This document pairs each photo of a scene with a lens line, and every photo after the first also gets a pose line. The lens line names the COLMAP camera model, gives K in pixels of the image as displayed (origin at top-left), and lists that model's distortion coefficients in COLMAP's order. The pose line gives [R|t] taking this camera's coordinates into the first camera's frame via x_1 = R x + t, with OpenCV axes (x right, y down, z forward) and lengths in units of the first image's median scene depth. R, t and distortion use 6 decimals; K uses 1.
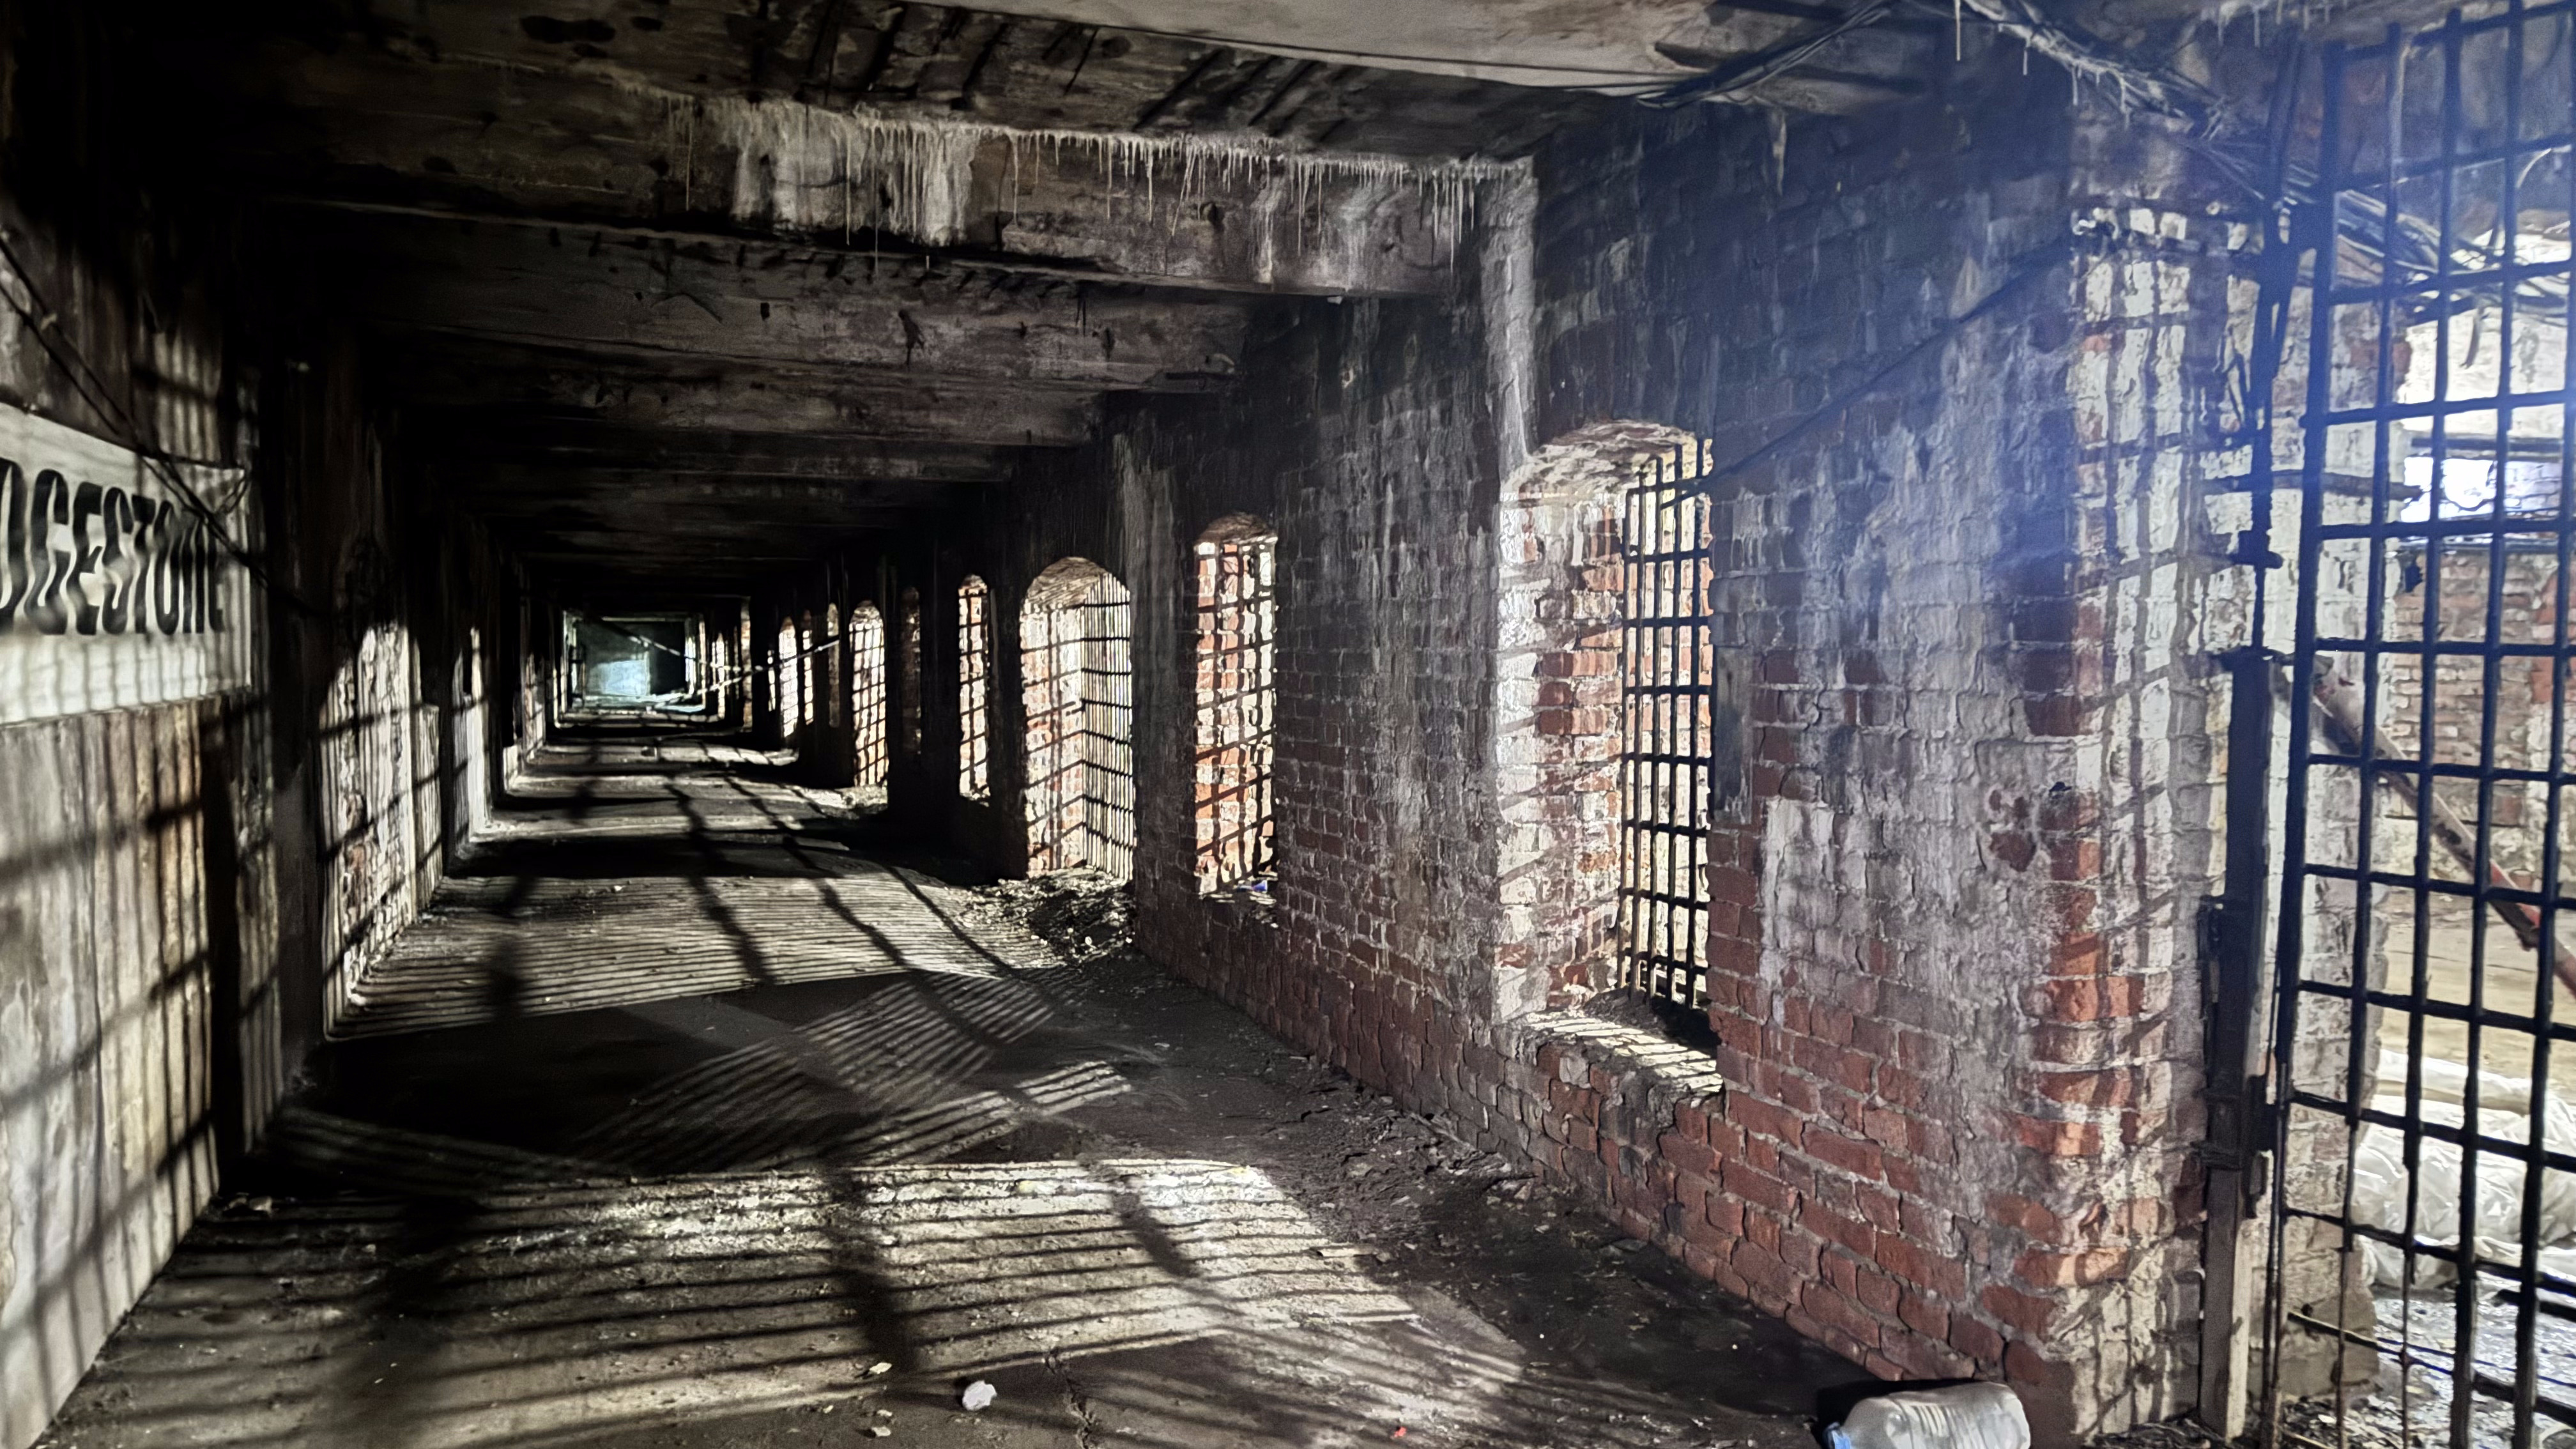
lens RADIAL K [[1869.4, 0, 1370.1], [0, 1869.4, 730.3], [0, 0, 1]] dist [0.054105, -0.001097]
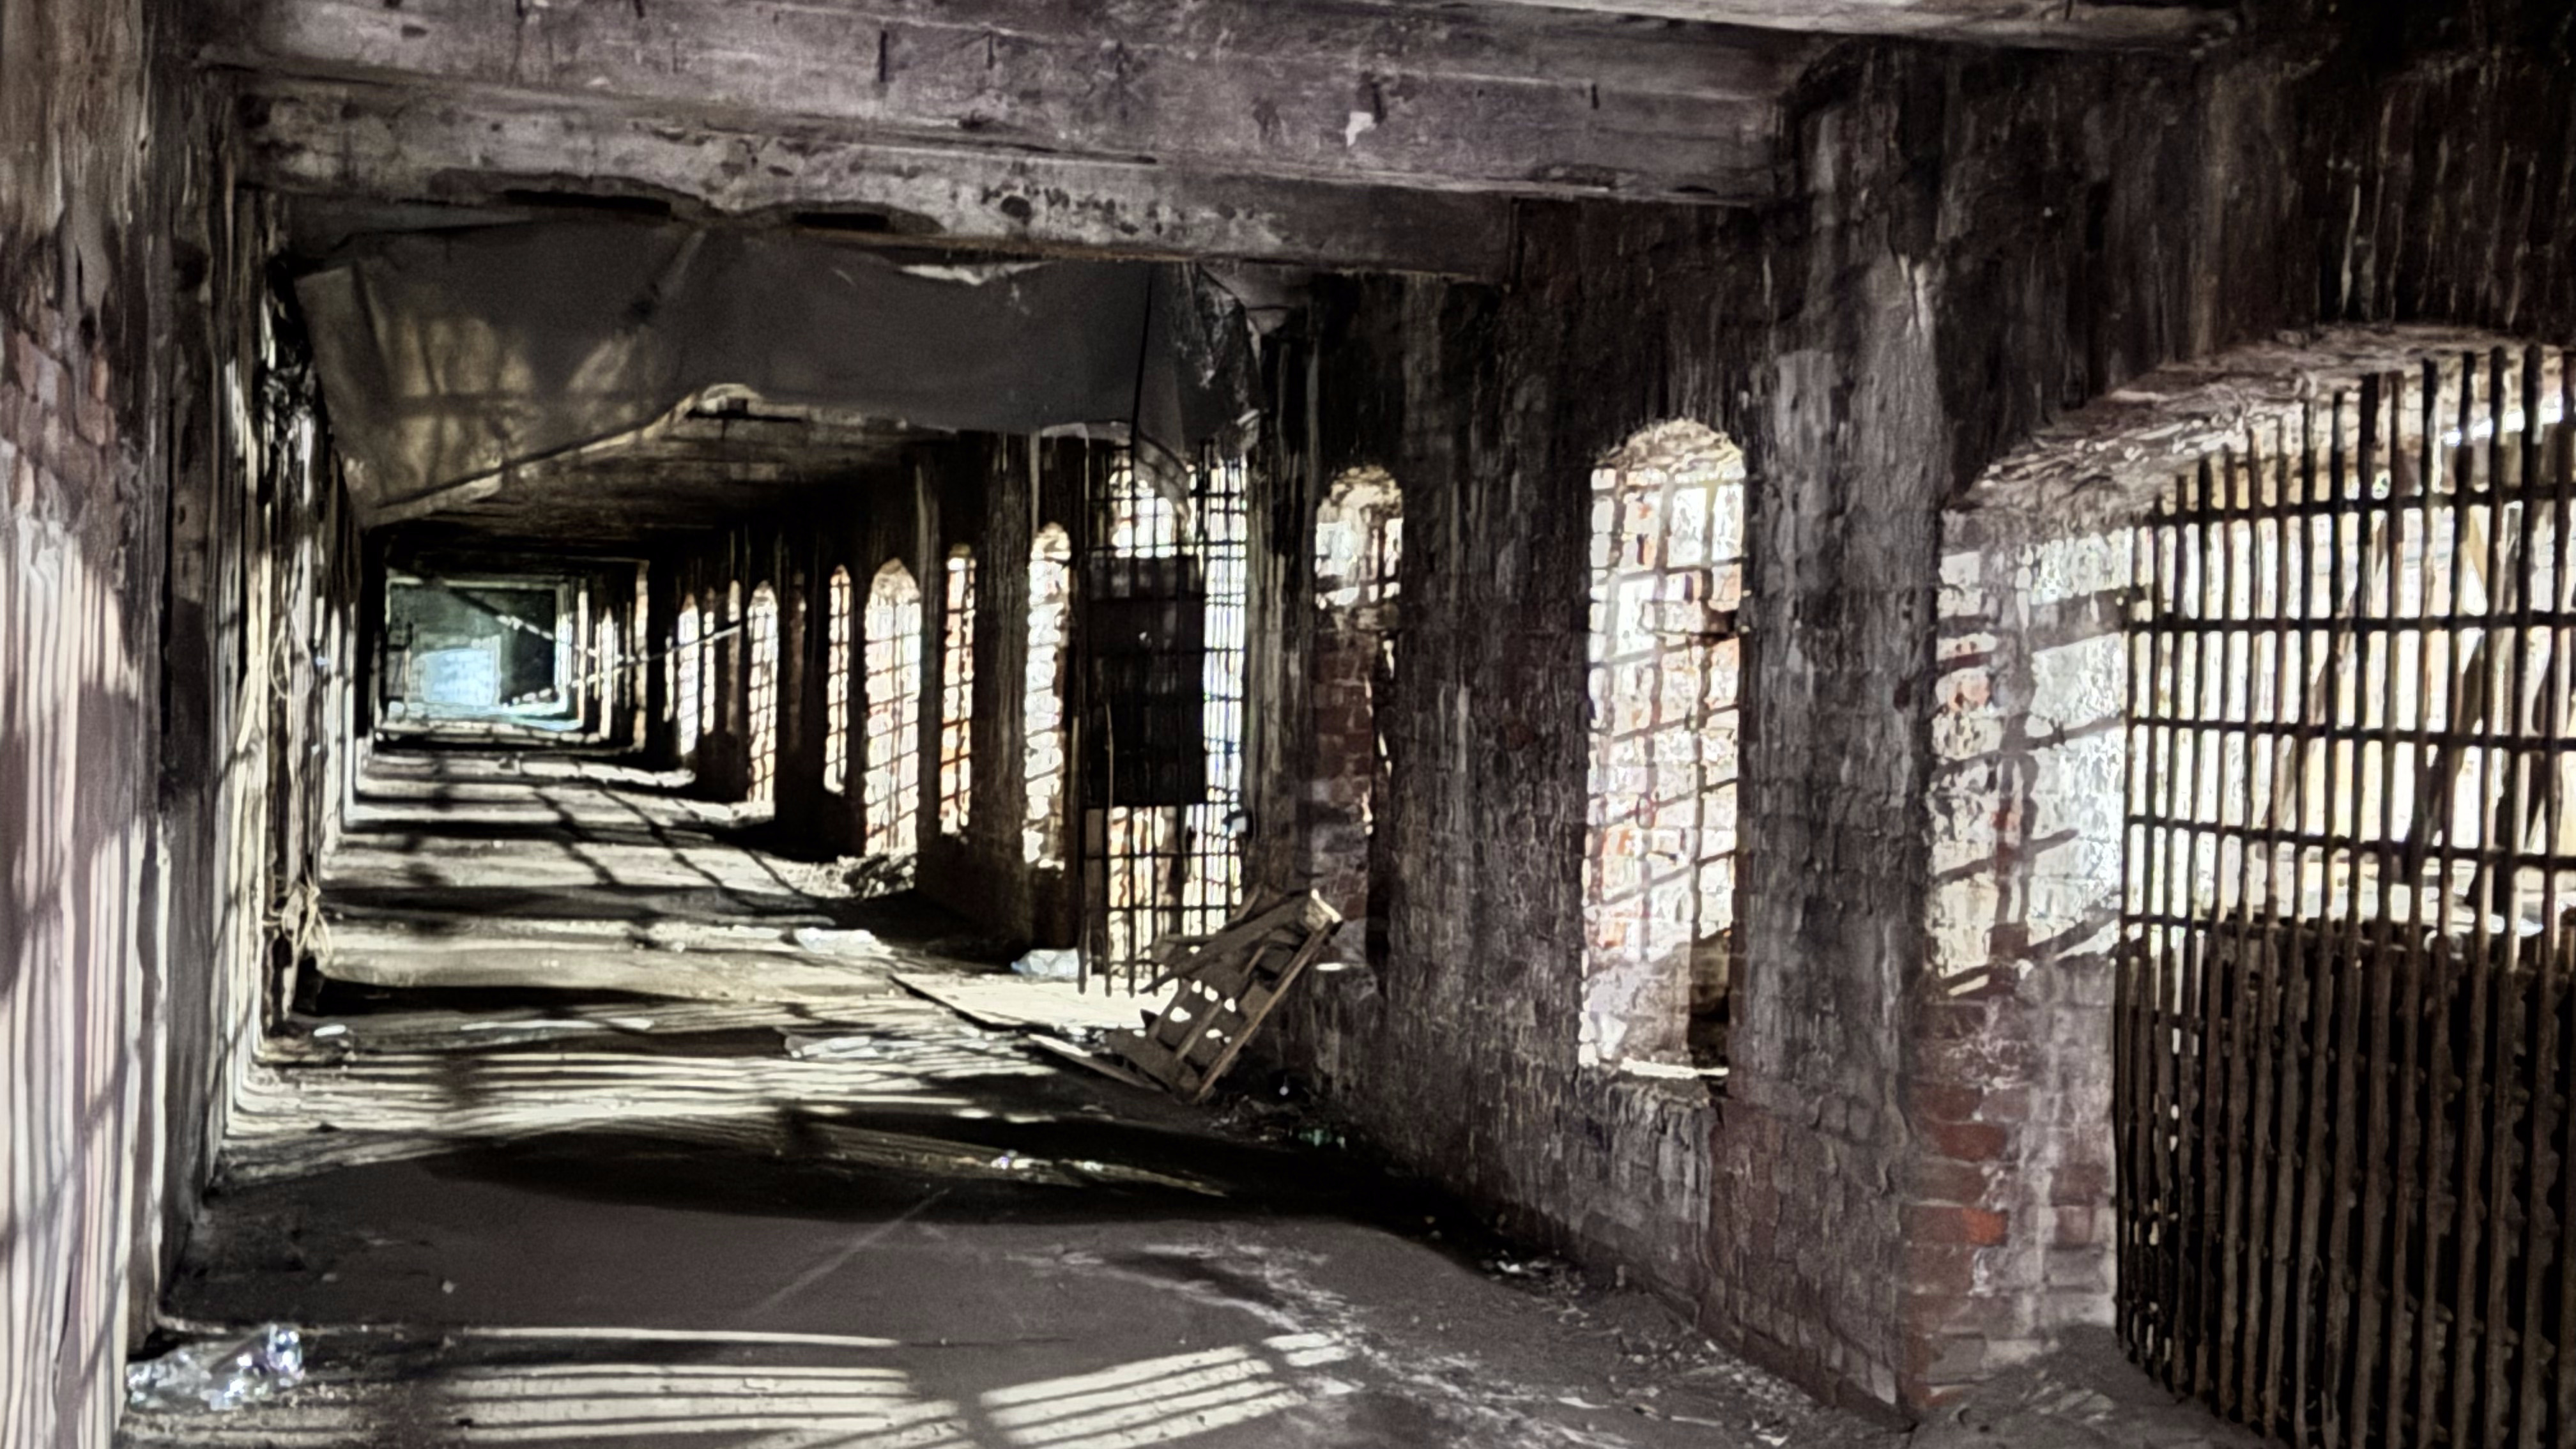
lens RADIAL K [[3631.2, 0, 1292.7], [0, 3631.2, 722.8], [0, 0, 1]] dist [0.178166, 0.000000]
pose [[0.988764, 0.023222, -0.147670, 0.204384], [-0.026762, 0.999399, -0.022025, 0.024138], [0.147070, 0.025730, 0.988791, -0.571085]]
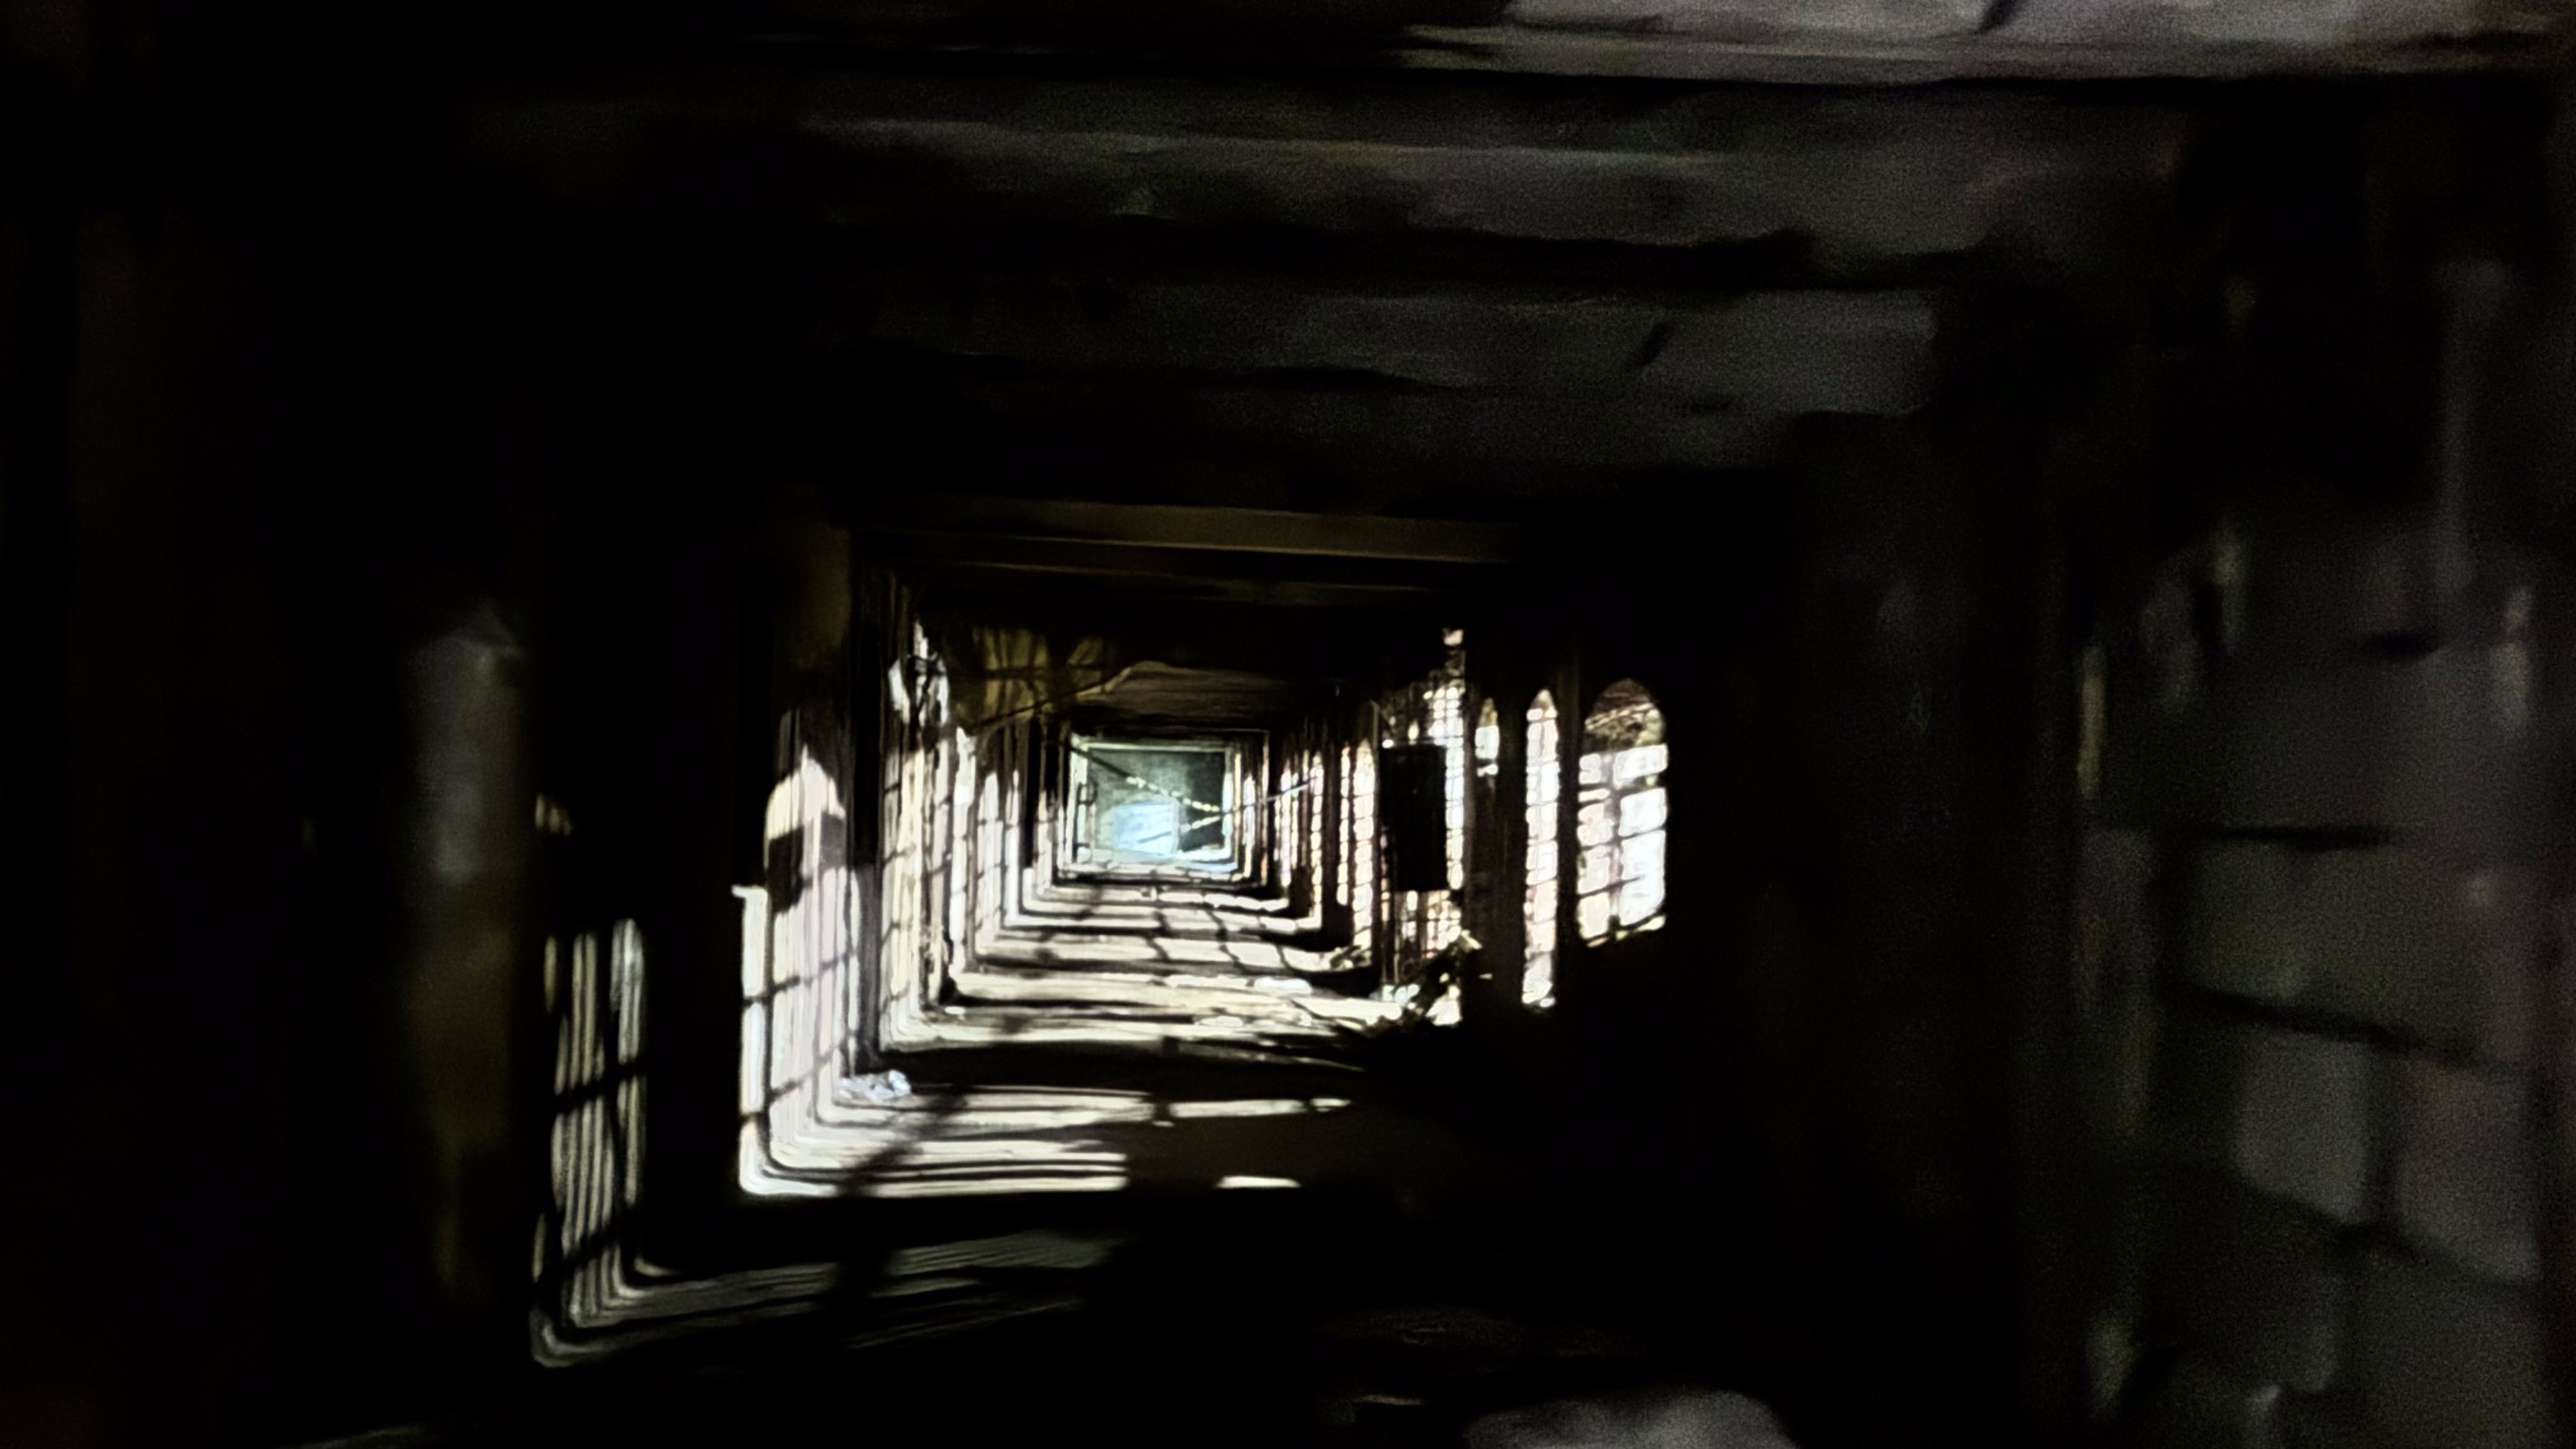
lens RADIAL K [[3631.2, 0, 1286.6], [0, 3631.2, 724.6], [0, 0, 1]] dist [0.178166, 0.000000]
pose [[0.941122, 0.009526, -0.337934, 0.442487], [-0.031001, 0.997823, -0.058209, 0.042042], [0.336644, 0.065258, 0.939368, -1.033468]]
